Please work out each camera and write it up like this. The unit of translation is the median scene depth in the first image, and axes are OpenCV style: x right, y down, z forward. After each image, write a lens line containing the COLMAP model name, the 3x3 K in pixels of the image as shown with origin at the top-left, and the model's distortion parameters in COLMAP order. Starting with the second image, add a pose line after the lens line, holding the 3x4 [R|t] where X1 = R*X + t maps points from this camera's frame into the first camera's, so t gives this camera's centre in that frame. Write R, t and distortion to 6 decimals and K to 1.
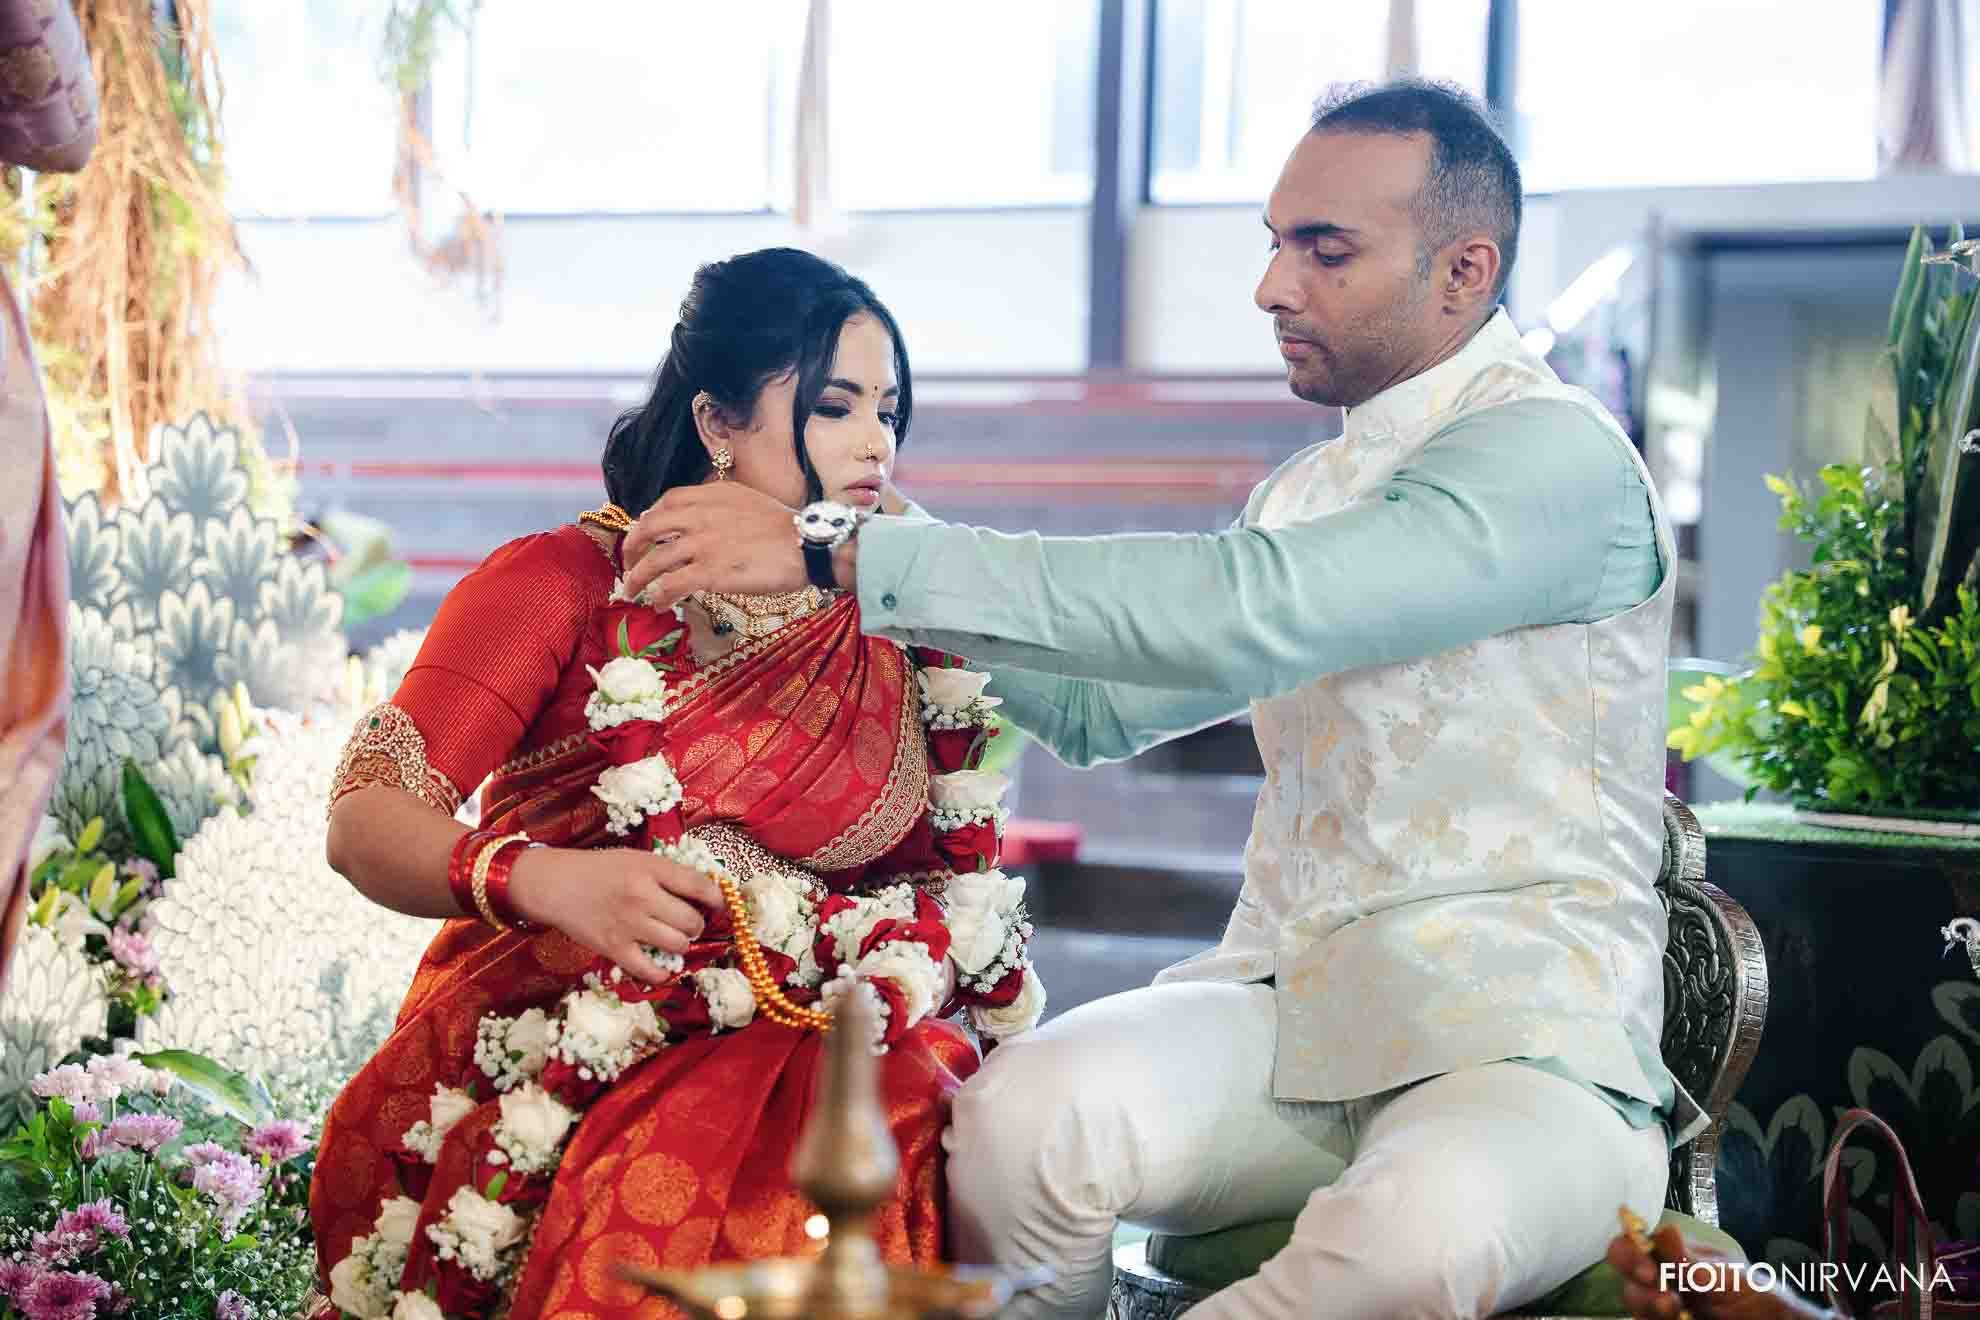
lens RADIAL K [[3533.9, 0, 945.6], [0, 3533.9, 654.4], [0, 0, 1]] dist [0.202891, 0.128380]
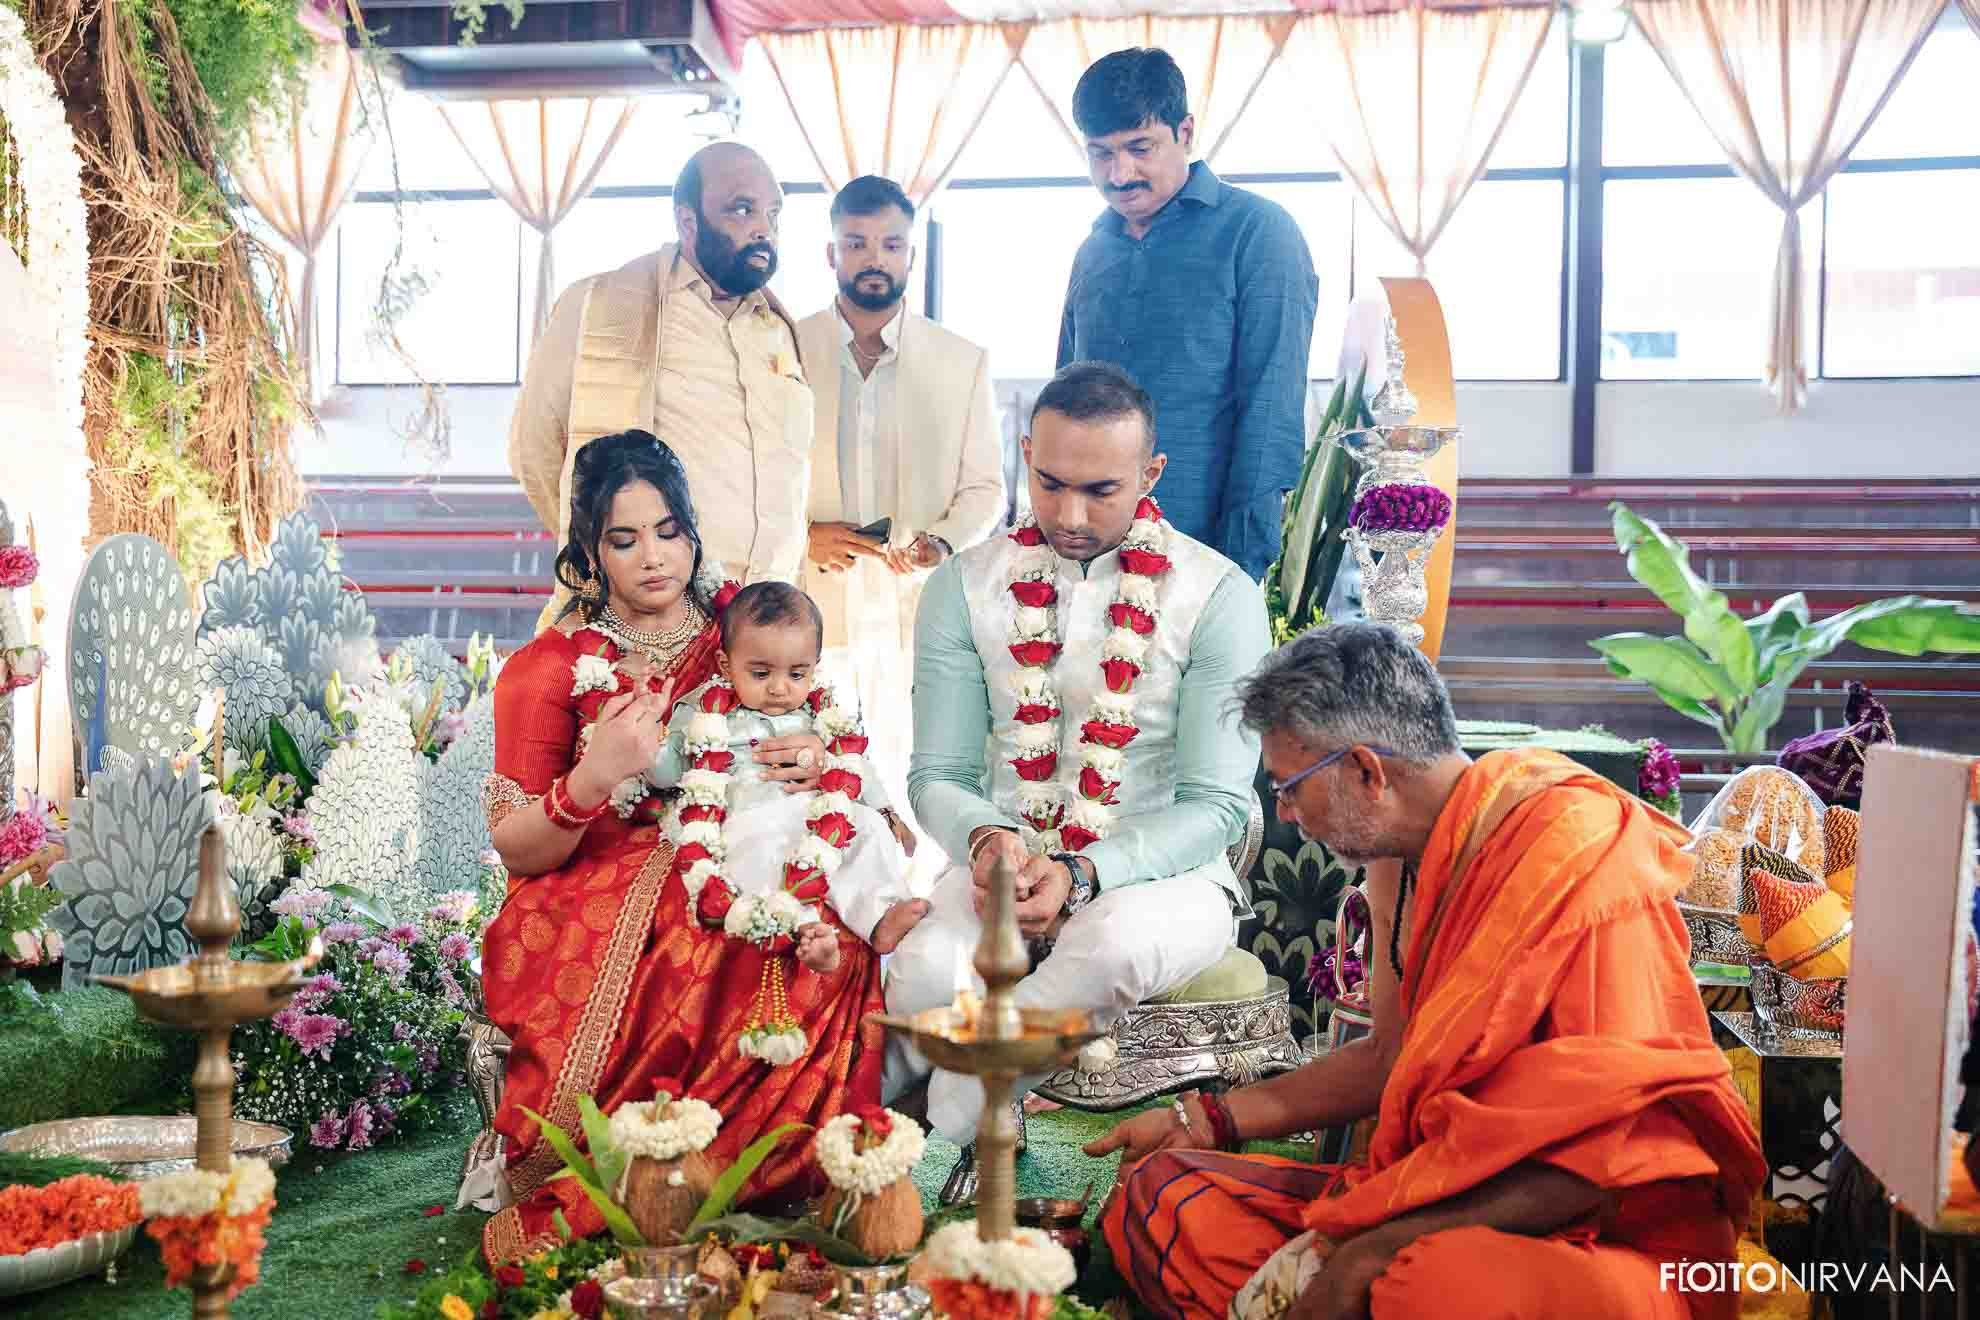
lens RADIAL K [[1962.2, 0, 990.0], [0, 1962.2, 660.0], [0, 0, 1]] dist [0.002094, 0.001588]
pose [[0.977712, -0.015290, 0.209391, -0.088579], [0.011941, 0.999780, 0.017248, -0.009158], [-0.209609, -0.014364, 0.977680, 0.004202]]
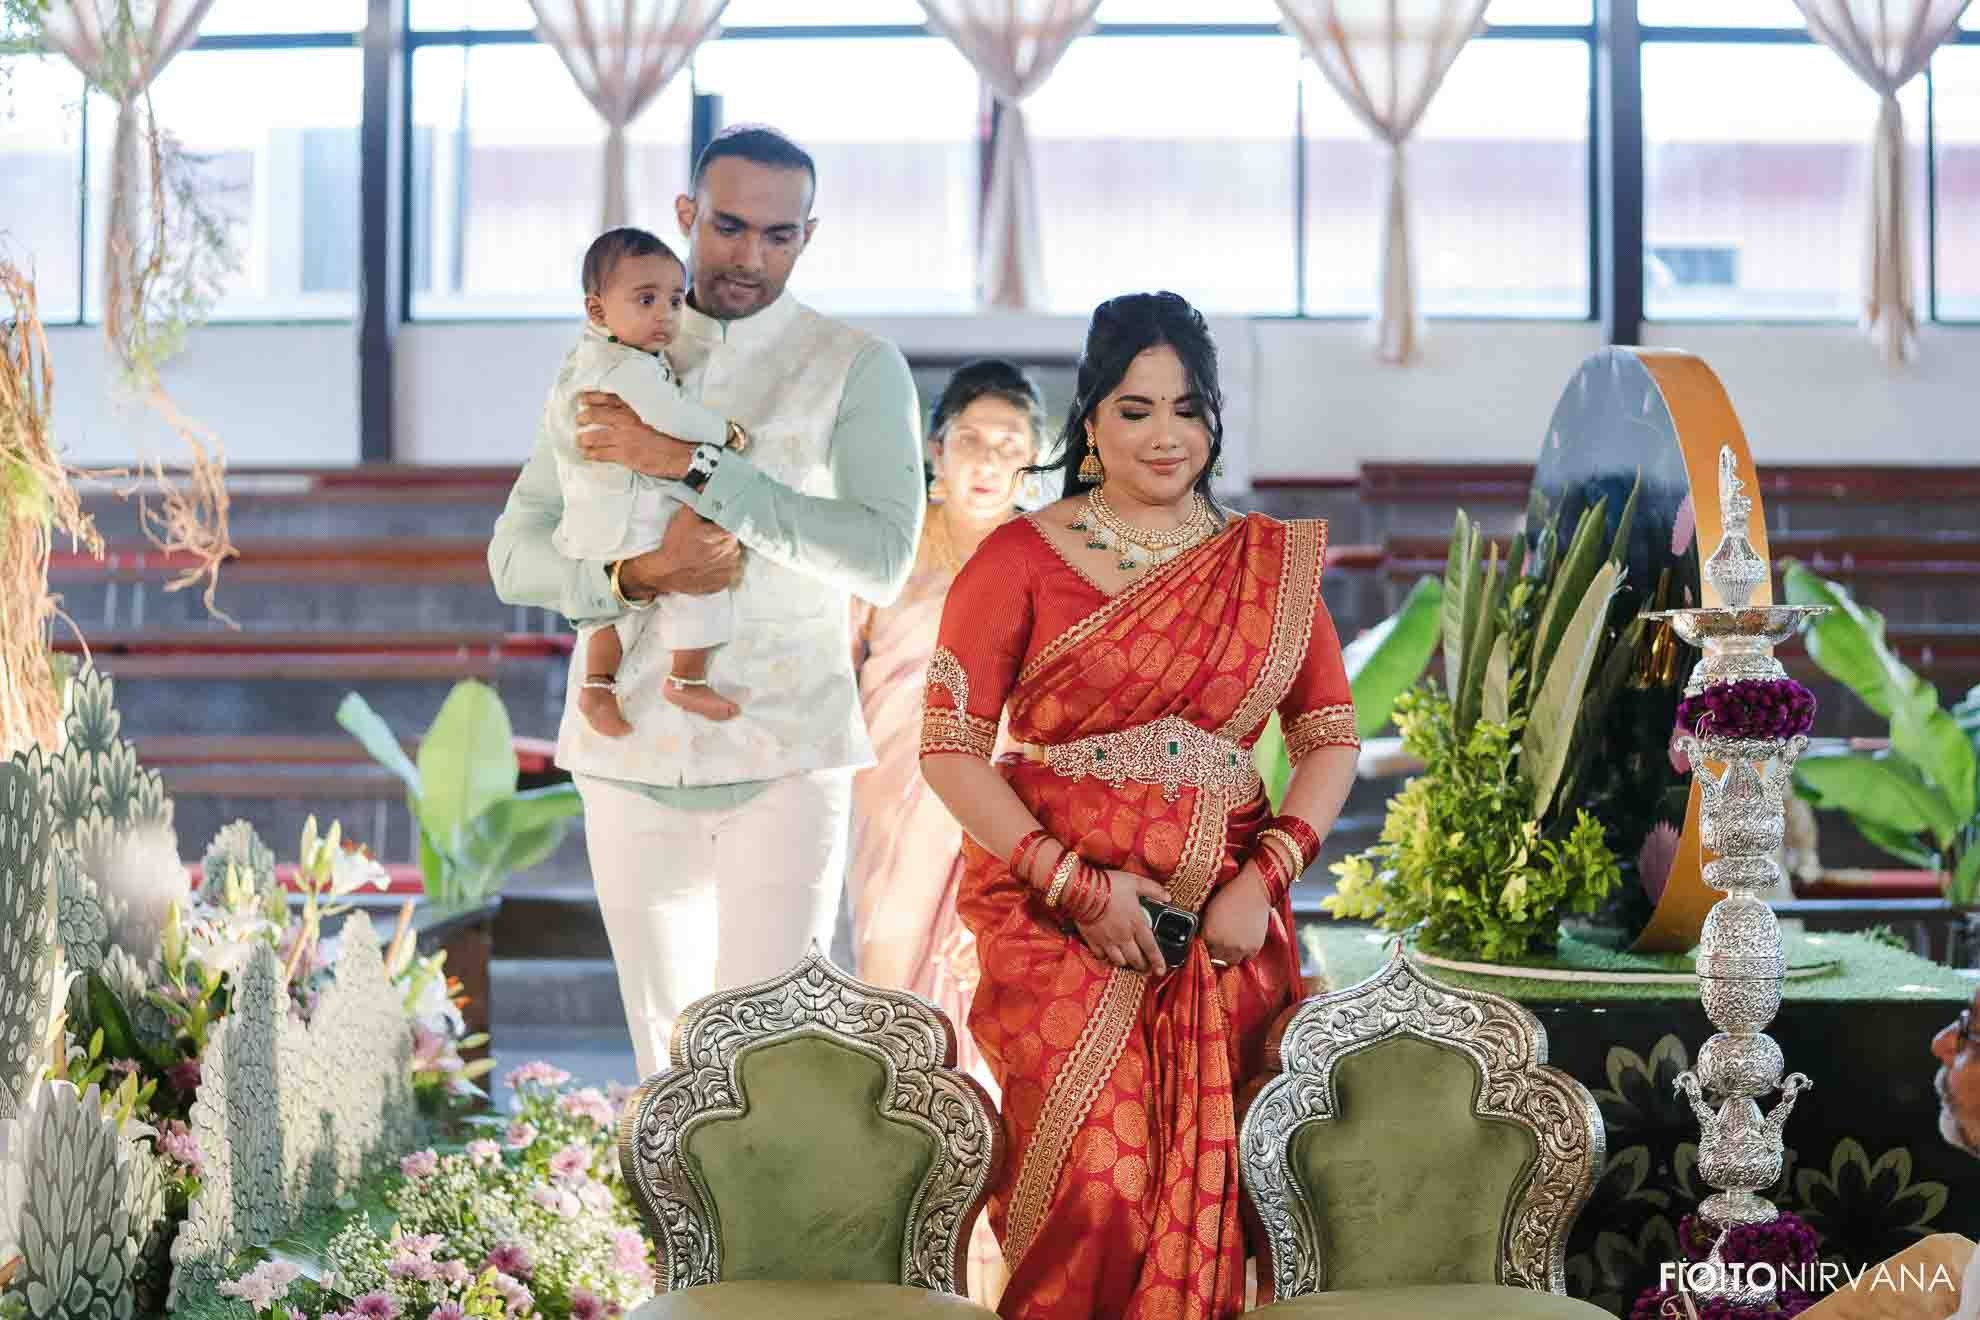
lens RADIAL K [[2910.4, 0, 990.0], [0, 2910.4, 620.9], [0, 0, 1]] dist [-0.150450, 0.059247]
pose [[0.946089, -0.026570, 0.322815, -0.251579], [0.025060, 0.999647, 0.008834, -0.089748], [-0.322936, -0.000269, 0.946421, -0.011922]]
